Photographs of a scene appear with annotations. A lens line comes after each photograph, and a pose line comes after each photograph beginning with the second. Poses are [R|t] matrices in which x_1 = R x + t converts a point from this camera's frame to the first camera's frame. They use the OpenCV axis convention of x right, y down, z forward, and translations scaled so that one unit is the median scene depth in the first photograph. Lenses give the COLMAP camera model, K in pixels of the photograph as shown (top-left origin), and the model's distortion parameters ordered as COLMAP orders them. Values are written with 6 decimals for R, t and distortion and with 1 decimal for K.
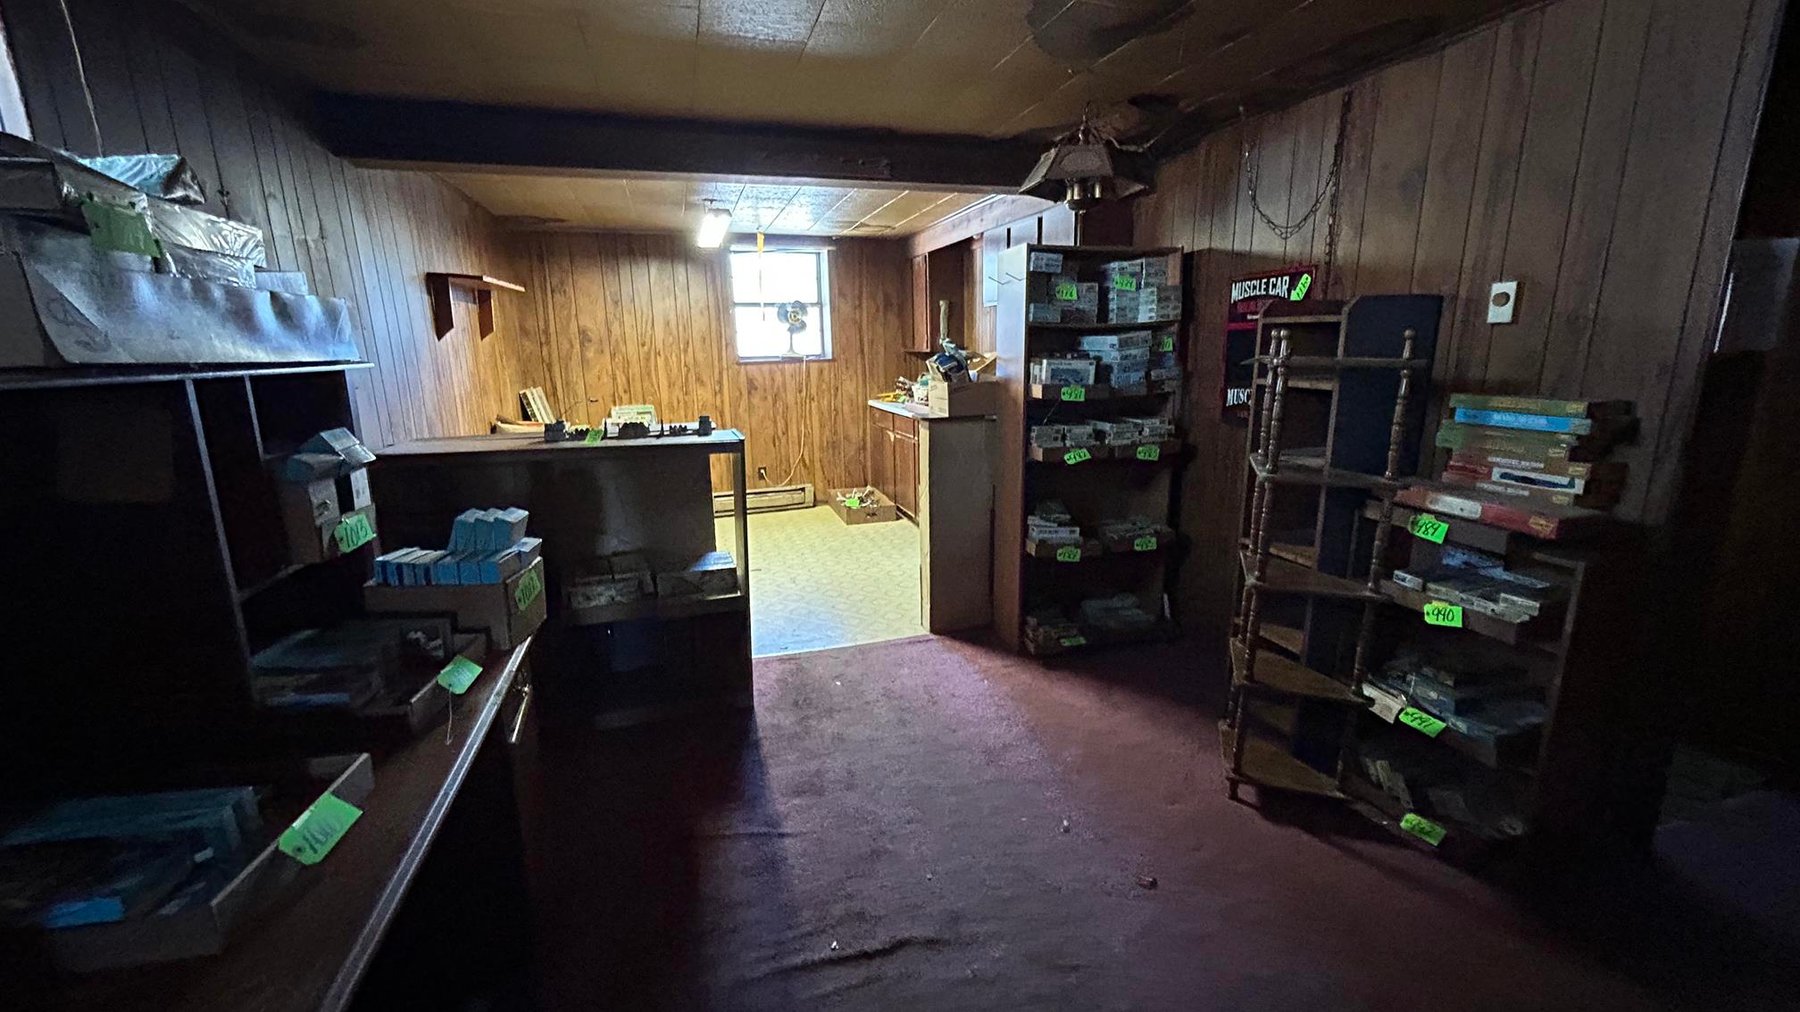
lens RADIAL K [[721.1, 0, 901.8], [0, 721.1, 507.9], [0, 0, 1]] dist [-0.001929, 0.000291]
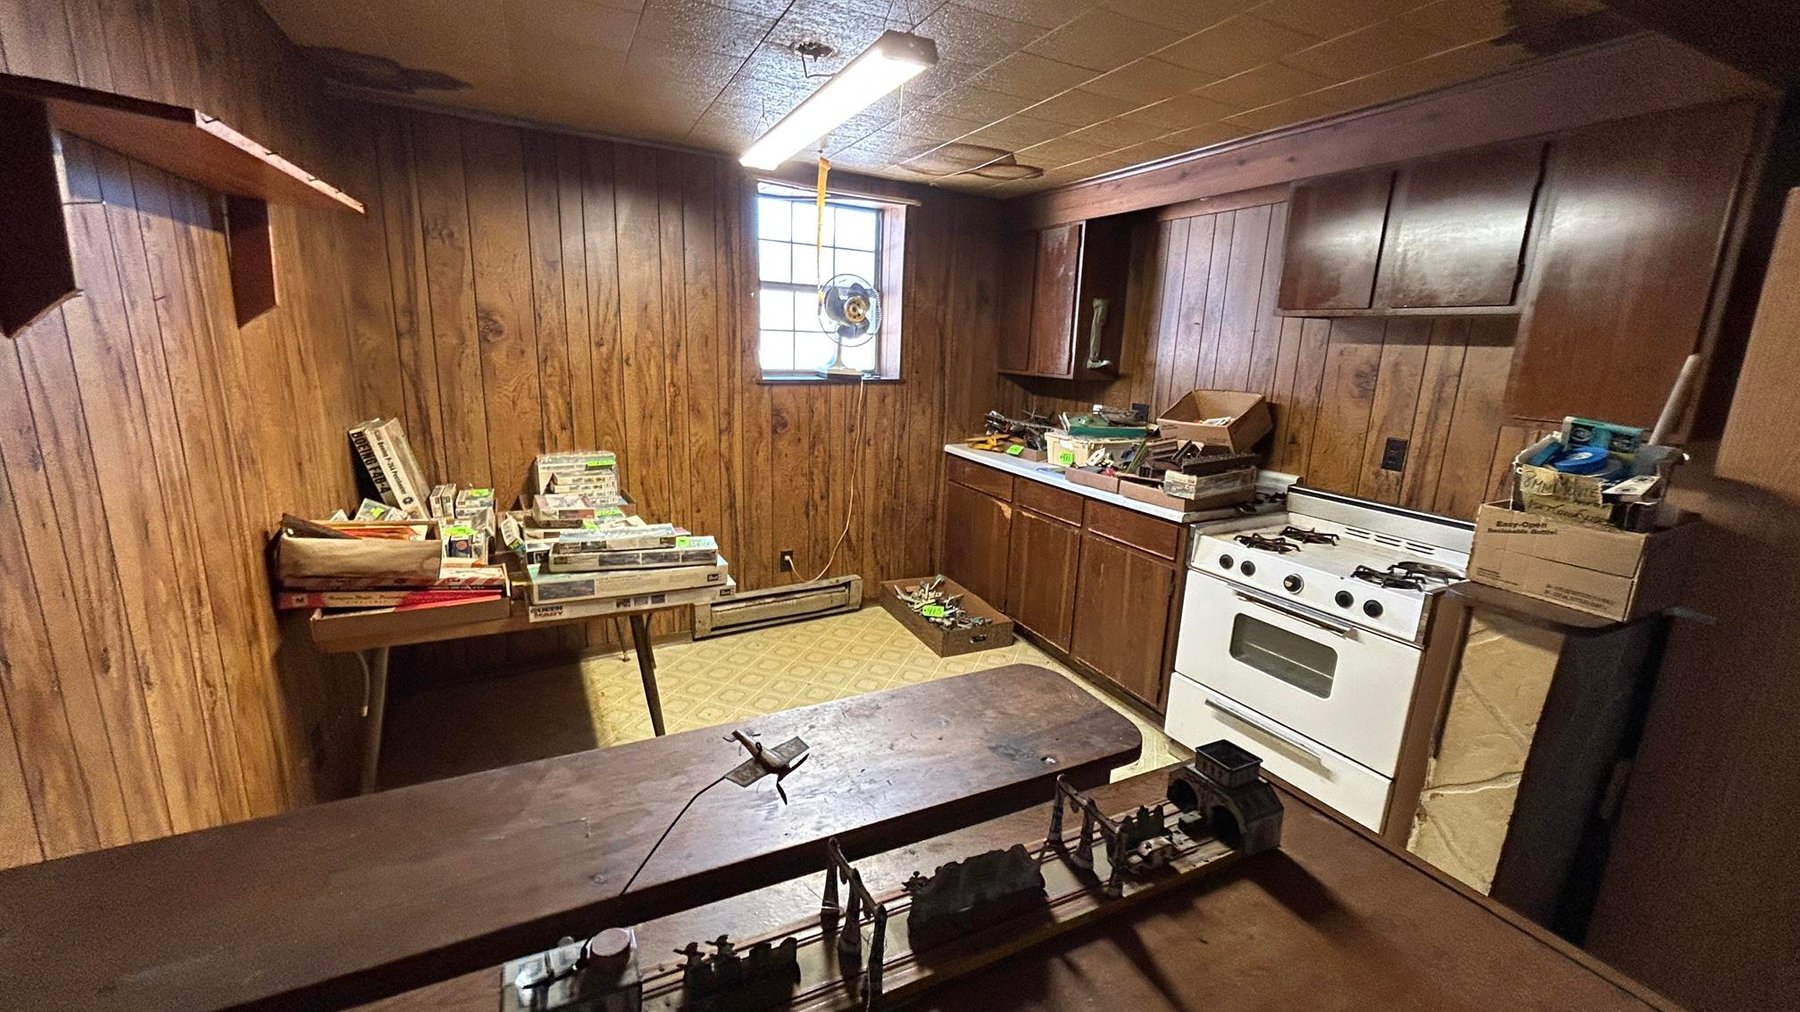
lens RADIAL K [[721.1, 0, 900.3], [0, 721.1, 507.3], [0, 0, 1]] dist [-0.001929, 0.000291]
pose [[0.987035, 0.019433, 0.159326, -0.206297], [-0.019955, 0.999799, 0.001677, -0.101610], [-0.159261, -0.004834, 0.987225, 0.396375]]
